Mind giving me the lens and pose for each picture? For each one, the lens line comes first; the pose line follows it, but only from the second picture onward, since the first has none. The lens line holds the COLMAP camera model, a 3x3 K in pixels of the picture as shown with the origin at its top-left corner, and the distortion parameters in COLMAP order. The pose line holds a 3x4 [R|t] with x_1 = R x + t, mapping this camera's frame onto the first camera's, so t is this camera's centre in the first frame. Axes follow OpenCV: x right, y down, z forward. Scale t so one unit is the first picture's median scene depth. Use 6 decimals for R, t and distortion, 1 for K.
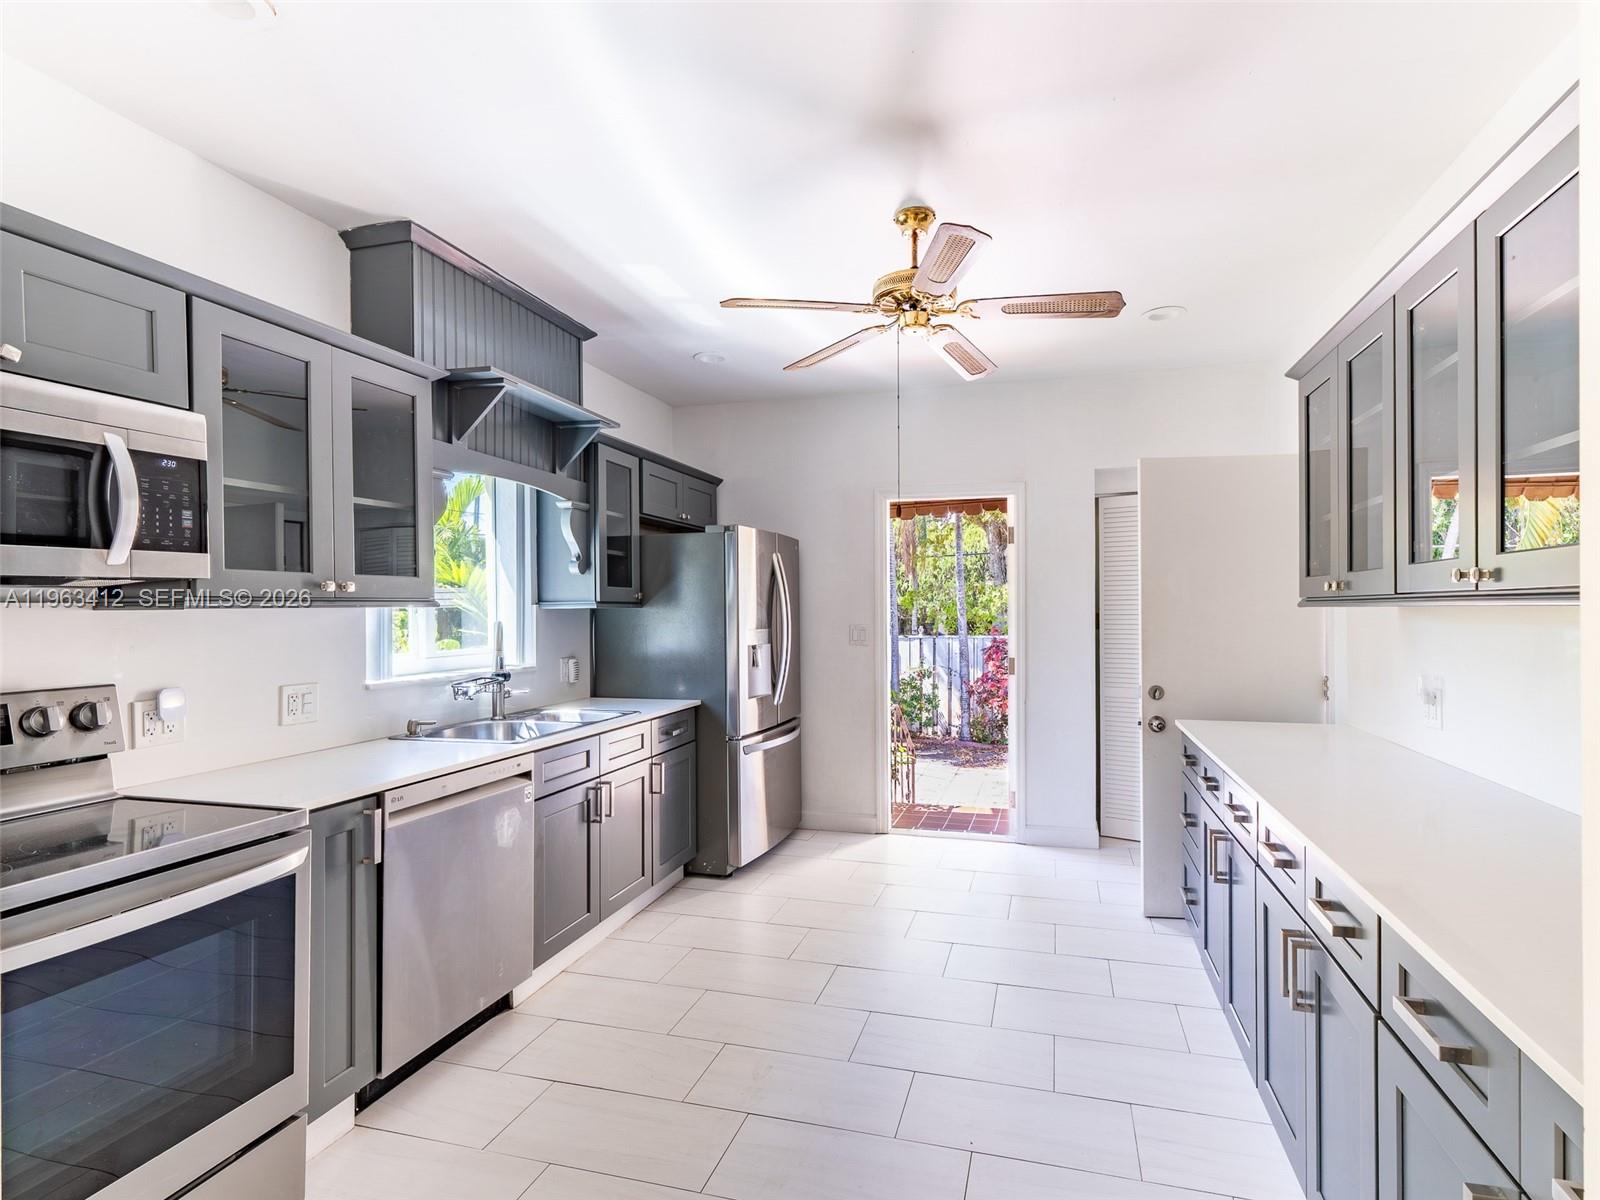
lens RADIAL K [[790.0, 0, 842.1], [0, 790.0, 609.9], [0, 0, 1]] dist [-0.000852, 0.000926]
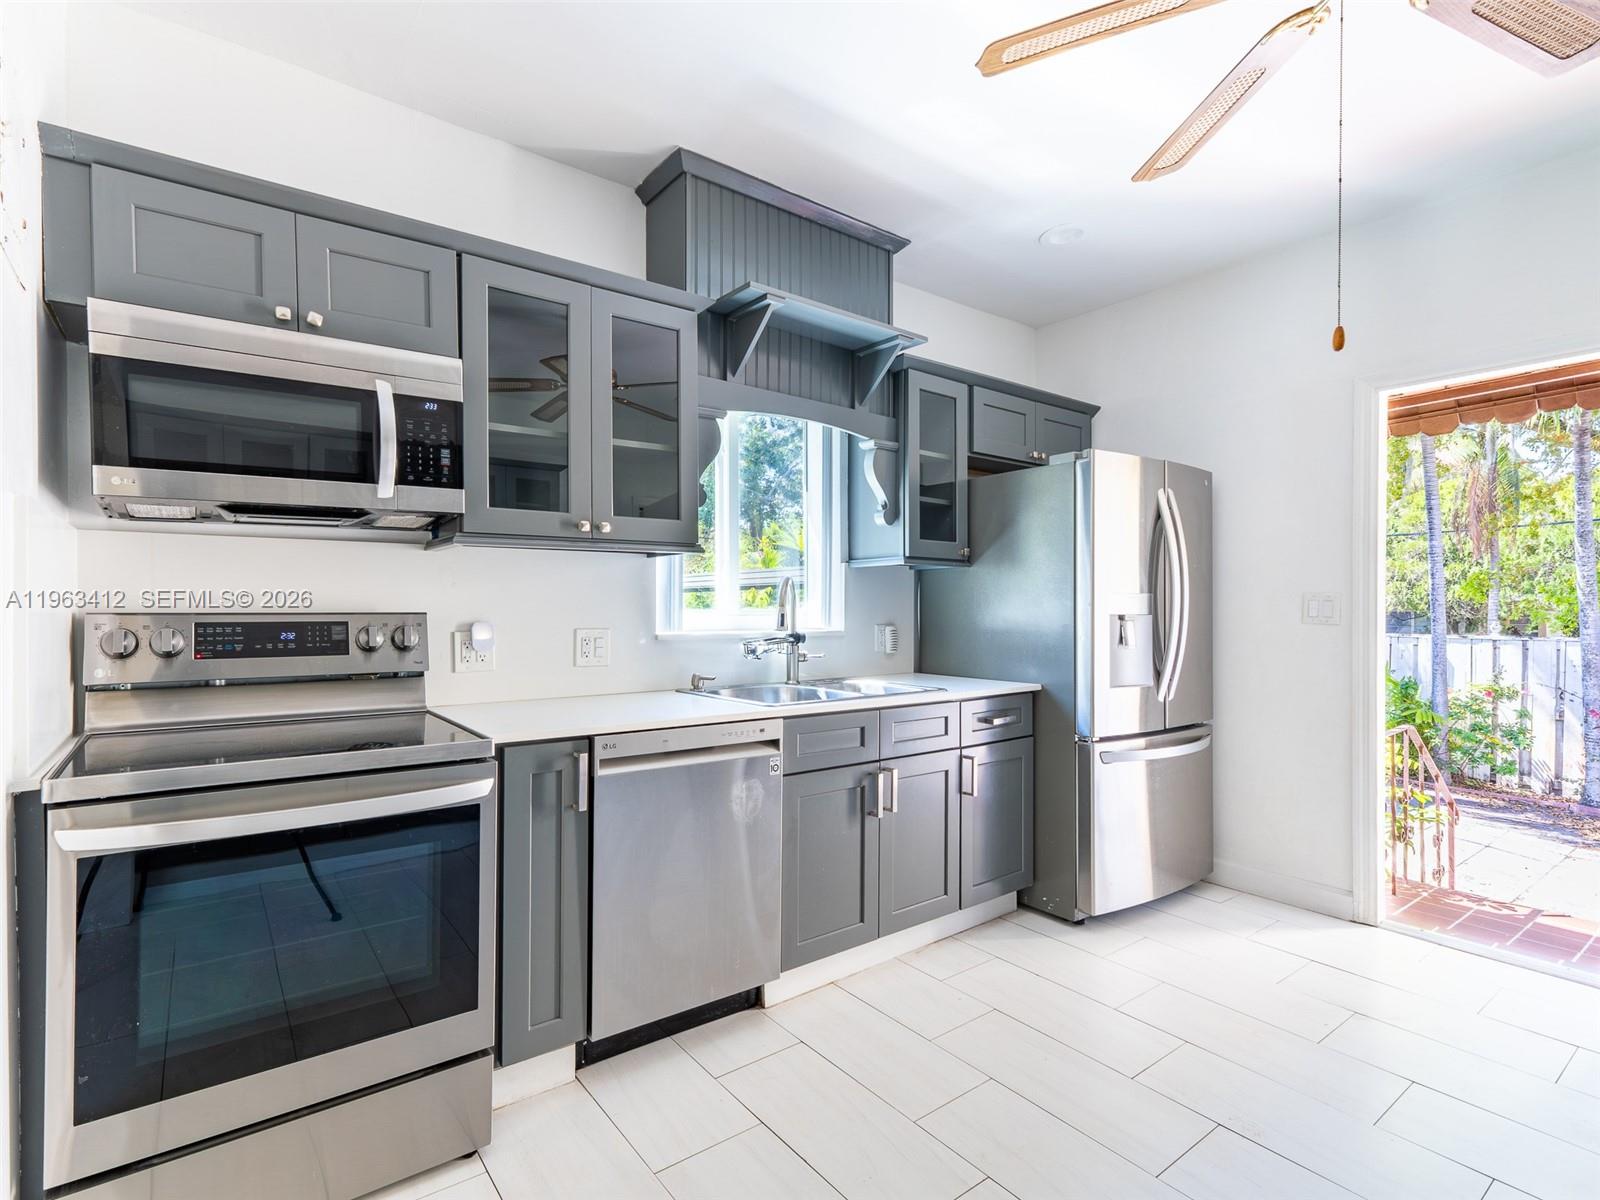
lens RADIAL K [[778.8, 0, 681.8], [0, 778.8, 600.8], [0, 0, 1]] dist [0.002635, 0.002084]
pose [[0.754618, 0.010906, -0.656074, 0.069101], [-0.012370, 0.999921, 0.002393, 0.045328], [0.656048, 0.006310, 0.754693, 0.251732]]
